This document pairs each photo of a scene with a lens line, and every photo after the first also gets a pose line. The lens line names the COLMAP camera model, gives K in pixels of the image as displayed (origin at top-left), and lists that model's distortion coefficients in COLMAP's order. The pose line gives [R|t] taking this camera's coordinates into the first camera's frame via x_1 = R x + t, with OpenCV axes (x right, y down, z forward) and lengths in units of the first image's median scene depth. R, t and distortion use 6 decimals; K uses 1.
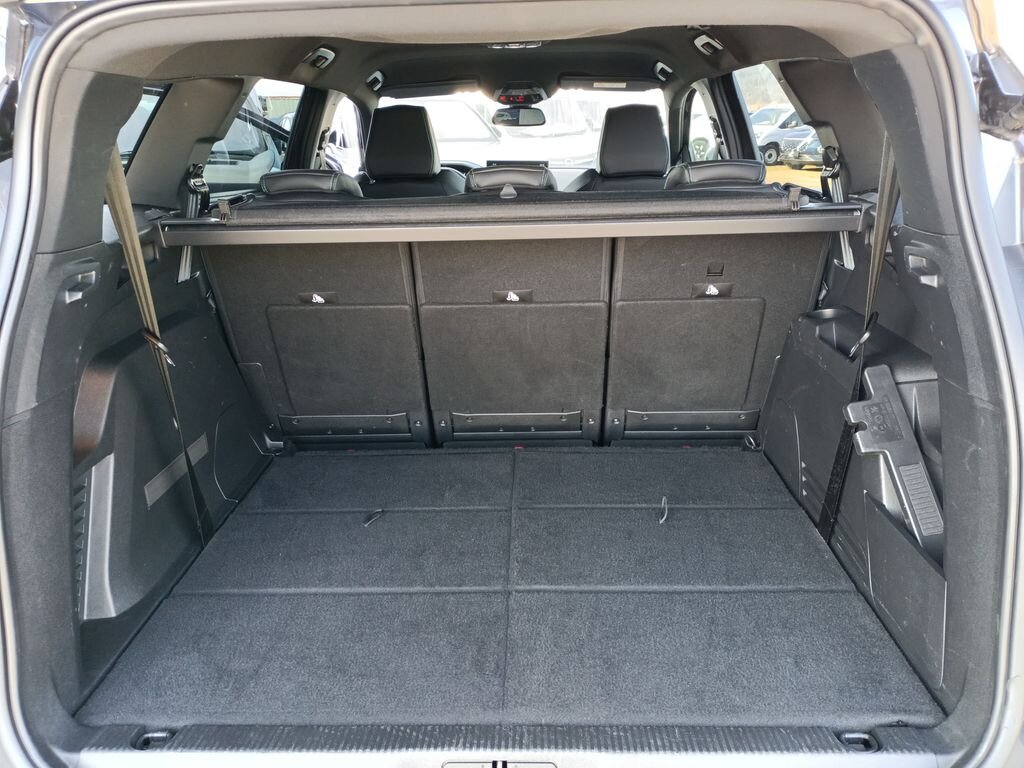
lens RADIAL K [[756.6, 0, 511.7], [0, 756.6, 383.7], [0, 0, 1]] dist [0.037688, -0.024090]
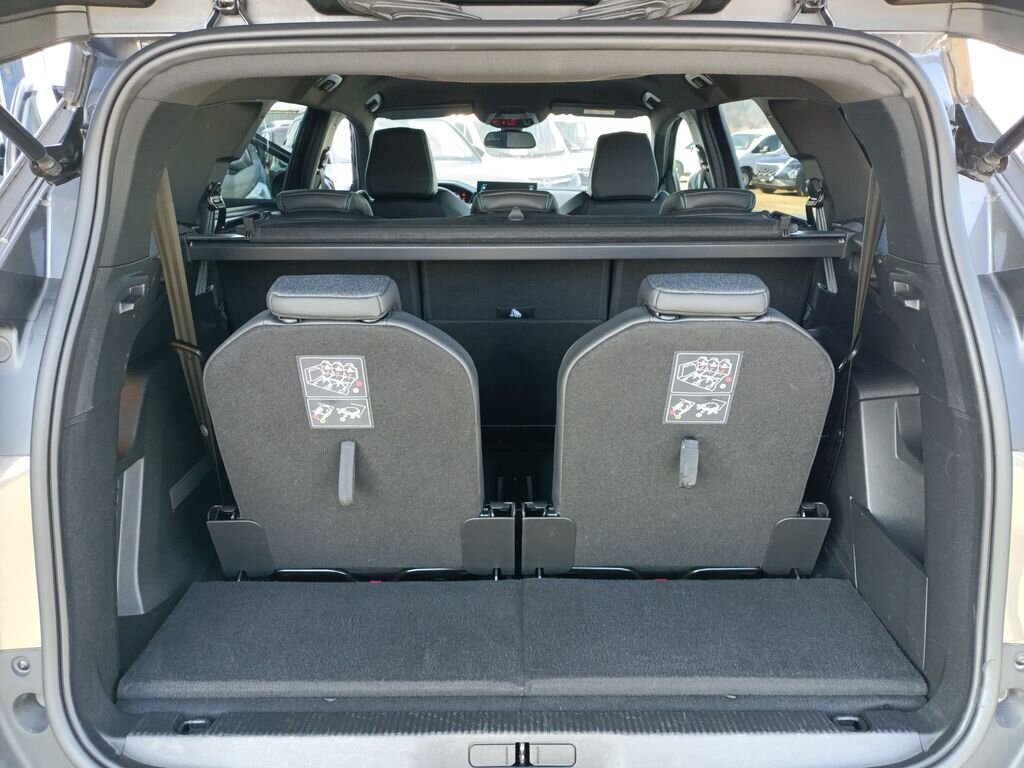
lens RADIAL K [[756.6, 0, 513.1], [0, 756.6, 382.2], [0, 0, 1]] dist [0.037688, -0.024090]
pose [[0.999310, 0.010906, 0.035505, -0.068909], [-0.010053, 0.999659, -0.024111, 0.010653], [-0.035756, 0.023737, 0.999079, -0.083408]]
